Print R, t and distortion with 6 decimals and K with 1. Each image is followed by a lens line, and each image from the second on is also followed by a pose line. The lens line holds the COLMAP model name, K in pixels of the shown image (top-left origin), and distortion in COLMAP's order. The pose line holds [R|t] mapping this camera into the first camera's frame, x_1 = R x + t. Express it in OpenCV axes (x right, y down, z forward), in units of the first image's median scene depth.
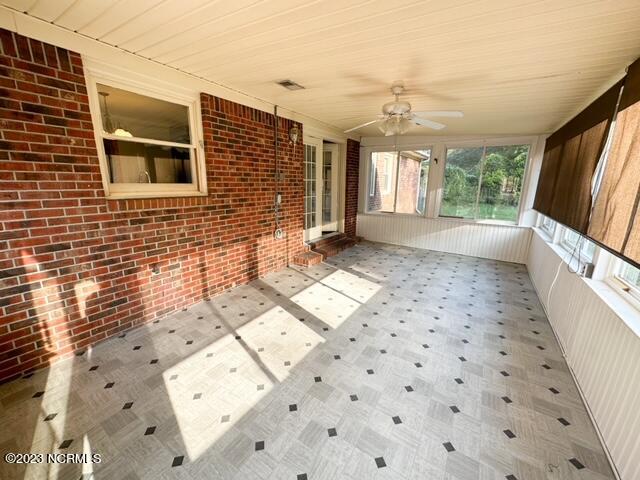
lens RADIAL K [[251.5, 0, 320.4], [0, 251.5, 240.8], [0, 0, 1]] dist [-0.003844, -0.000812]
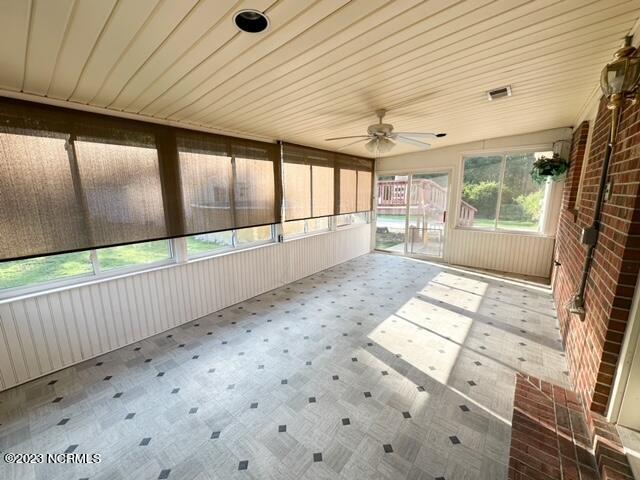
lens RADIAL K [[251.5, 0, 320.6], [0, 251.5, 238.8], [0, 0, 1]] dist [-0.003844, -0.000812]
pose [[-0.994095, -0.025486, 0.105479, 0.382733], [0.019856, 0.912894, 0.407714, -0.479956], [-0.106682, 0.407401, -0.906997, 1.935462]]
